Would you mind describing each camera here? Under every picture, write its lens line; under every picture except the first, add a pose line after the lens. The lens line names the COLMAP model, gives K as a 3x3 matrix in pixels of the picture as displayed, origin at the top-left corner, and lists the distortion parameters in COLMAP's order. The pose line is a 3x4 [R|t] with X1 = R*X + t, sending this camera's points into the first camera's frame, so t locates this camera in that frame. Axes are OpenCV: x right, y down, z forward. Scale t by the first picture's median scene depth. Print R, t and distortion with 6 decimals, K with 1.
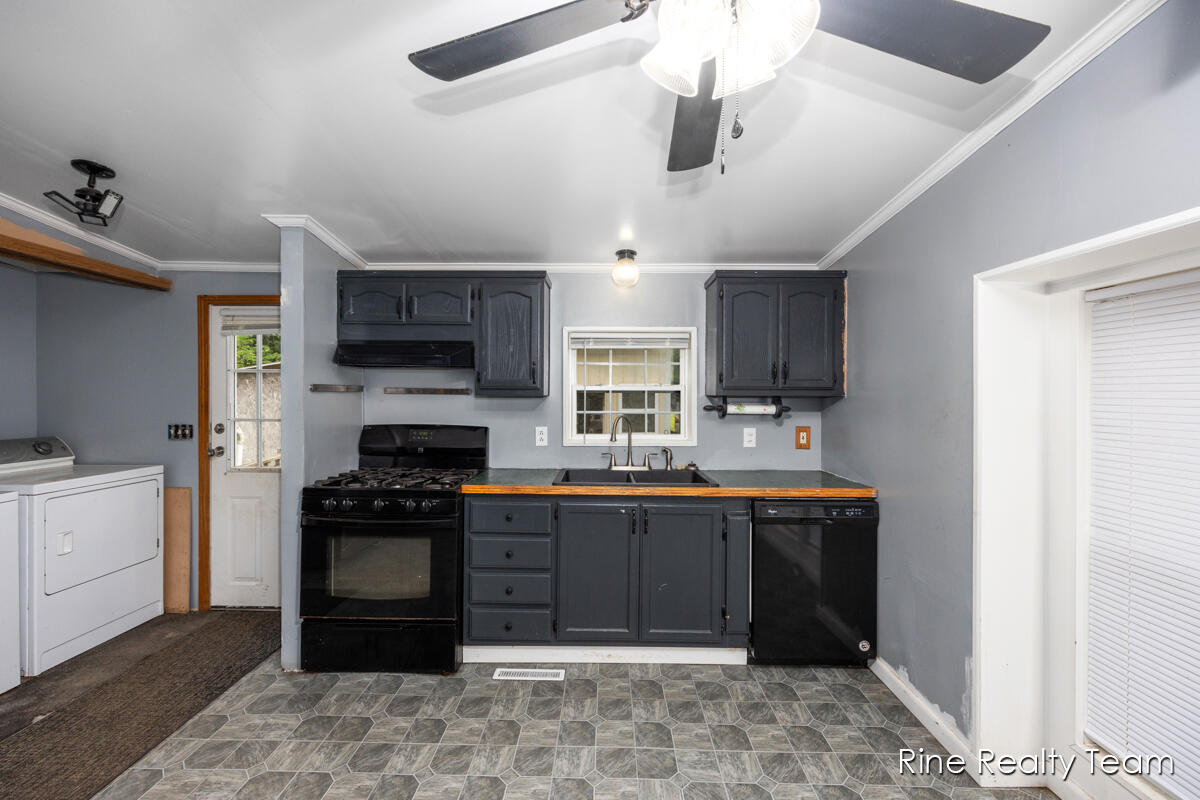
lens RADIAL K [[494.0, 0, 607.3], [0, 494.0, 393.4], [0, 0, 1]] dist [0.001680, -0.000770]
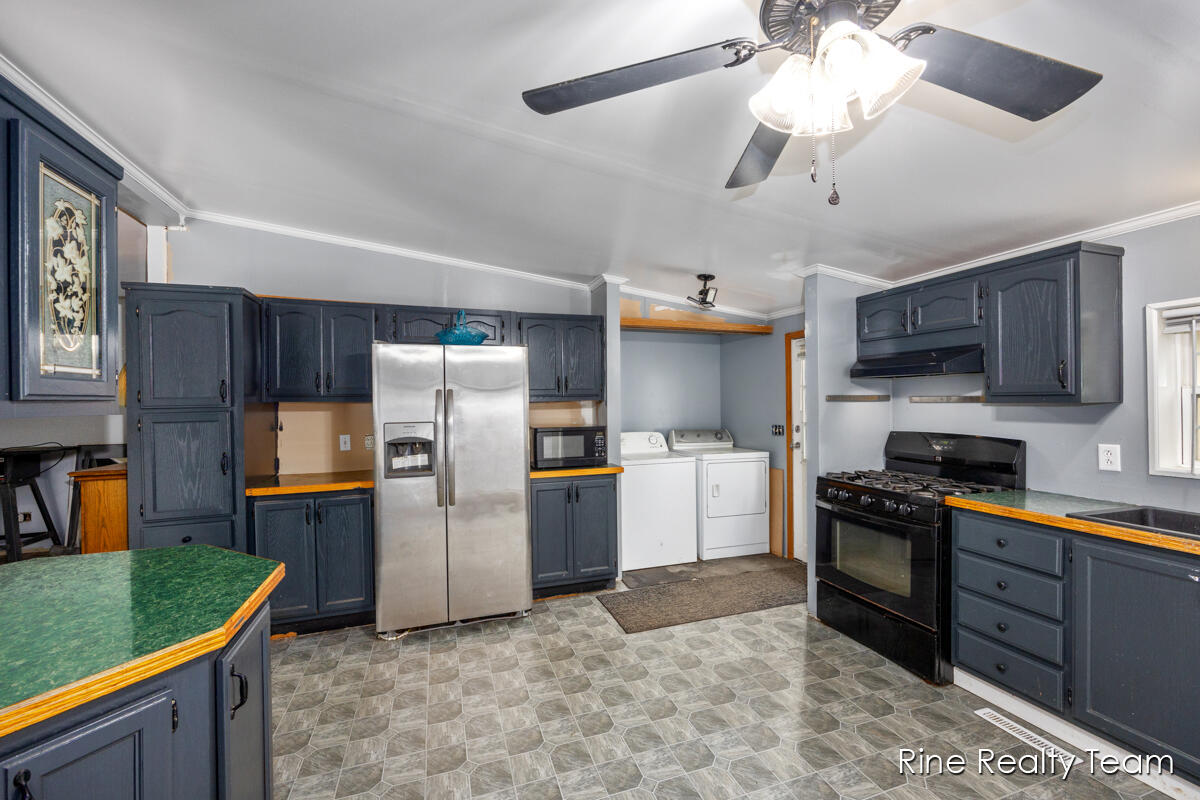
lens RADIAL K [[494.0, 0, 604.3], [0, 494.0, 403.7], [0, 0, 1]] dist [0.001680, -0.000770]
pose [[0.338323, -0.006707, -0.941006, 0.391660], [0.009493, 0.999948, -0.003714, 0.001142], [0.940982, -0.007676, 0.338369, 0.046321]]
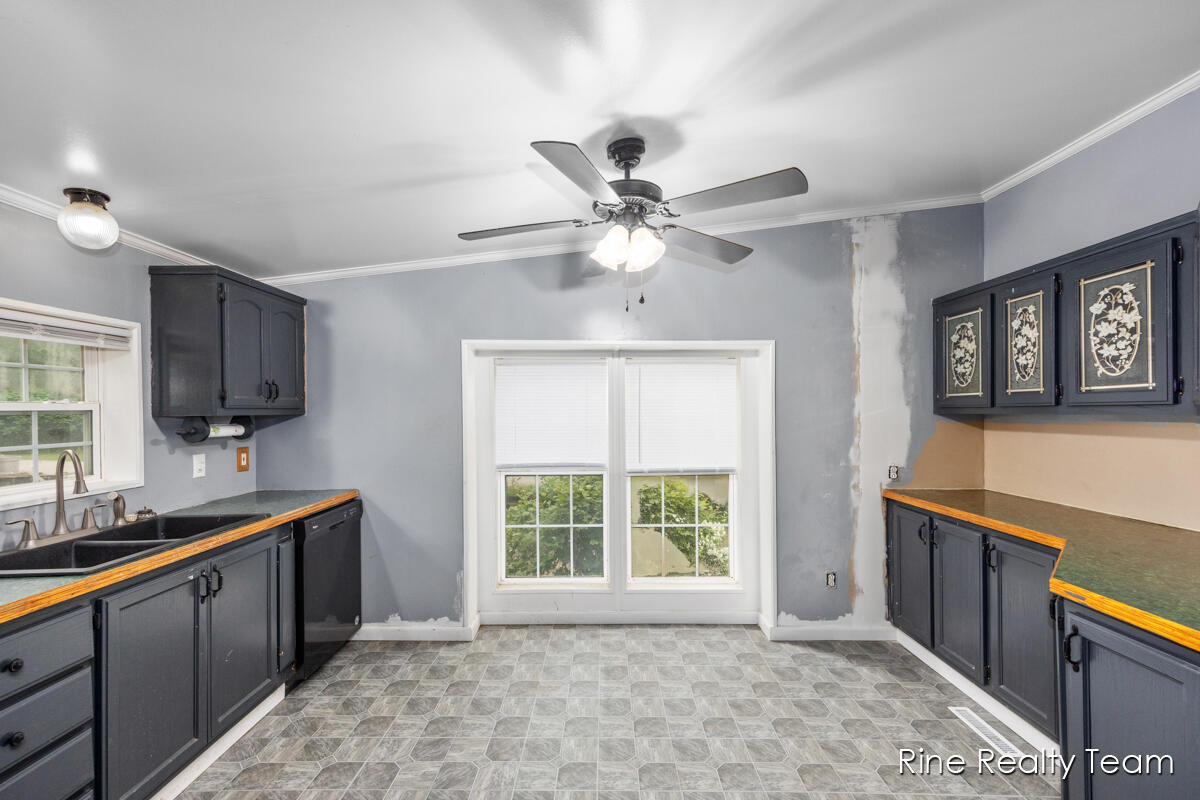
lens RADIAL K [[494.0, 0, 605.6], [0, 494.0, 409.1], [0, 0, 1]] dist [0.001680, -0.000770]
pose [[-0.011832, -0.001719, 0.999929, -0.616804], [0.004256, 0.999989, 0.001769, -0.005696], [-0.999921, 0.004277, -0.011824, 0.356980]]
